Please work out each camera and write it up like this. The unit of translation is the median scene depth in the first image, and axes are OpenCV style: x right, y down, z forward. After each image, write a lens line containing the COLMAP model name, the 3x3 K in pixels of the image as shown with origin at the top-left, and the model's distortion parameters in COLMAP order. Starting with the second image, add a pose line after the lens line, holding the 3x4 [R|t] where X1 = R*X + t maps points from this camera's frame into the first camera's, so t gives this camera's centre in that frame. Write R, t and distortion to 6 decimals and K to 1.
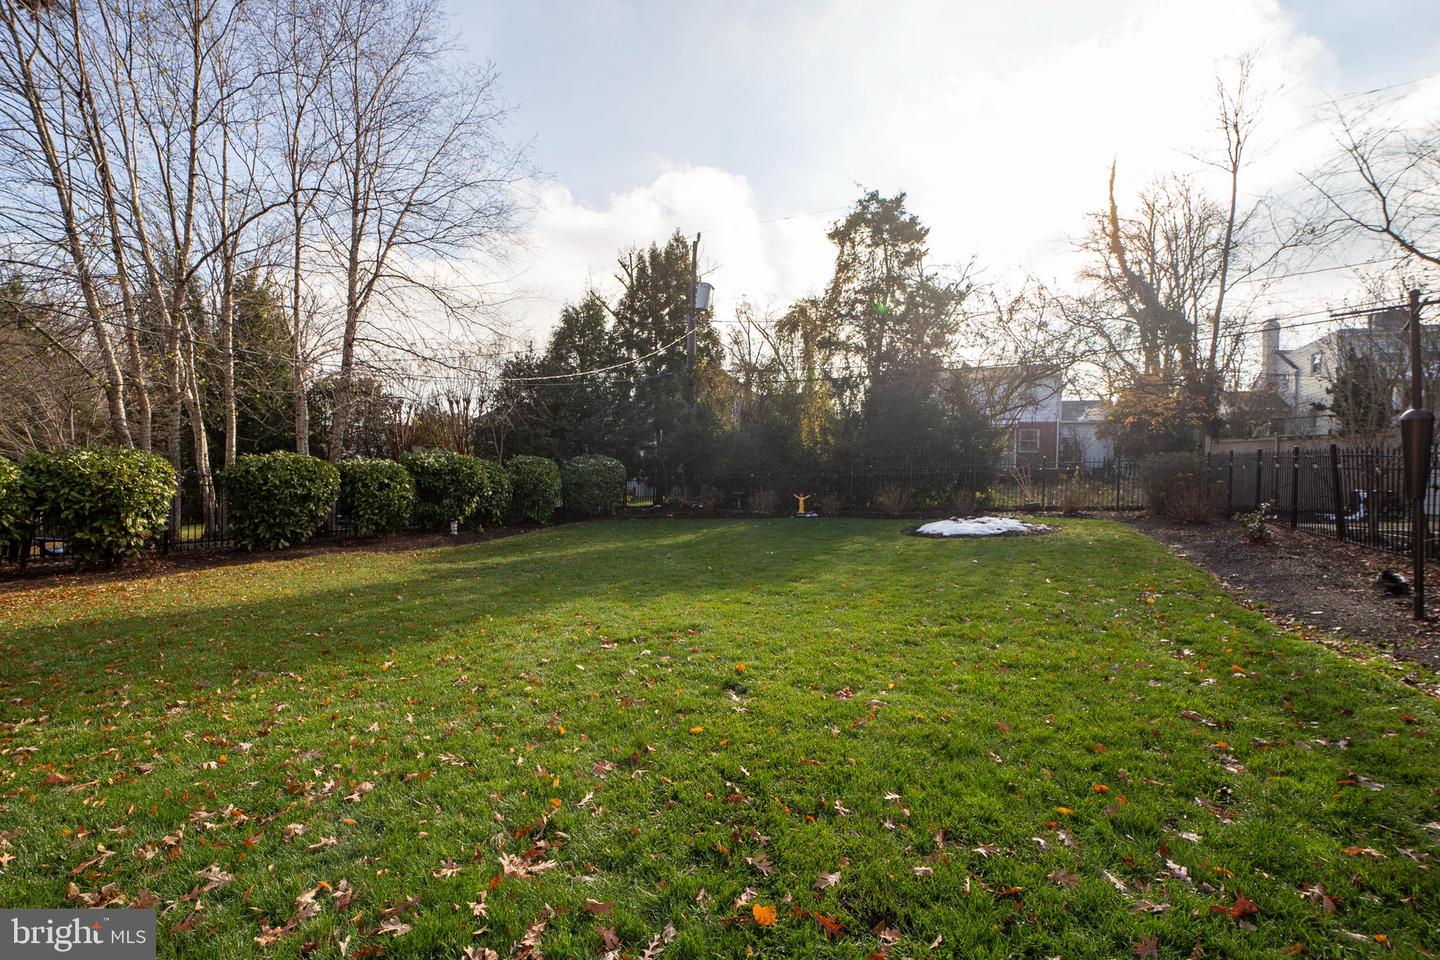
lens RADIAL K [[600.1, 0, 685.0], [0, 600.1, 476.5], [0, 0, 1]] dist [-0.000740, -0.000054]
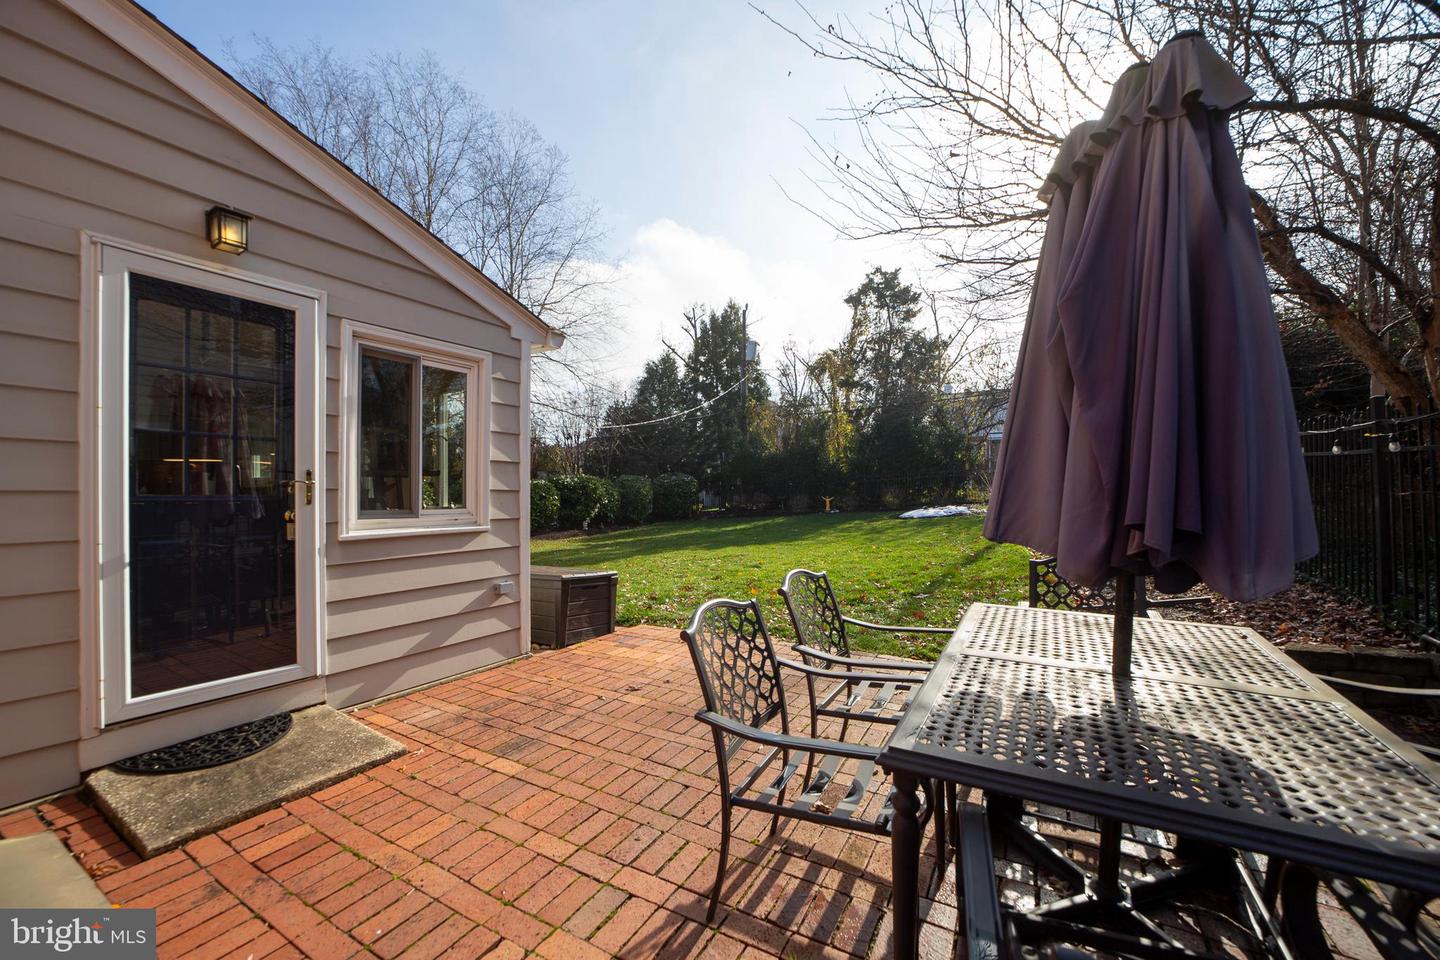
lens RADIAL K [[561.5, 0, 720.0], [0, 561.5, 480.0], [0, 0, 1]] dist [-0.000273, -0.000009]
pose [[0.998226, -0.034149, -0.048763, 0.012026], [0.033083, 0.999199, -0.022493, 0.010683], [0.049492, 0.020840, 0.998557, -0.241315]]
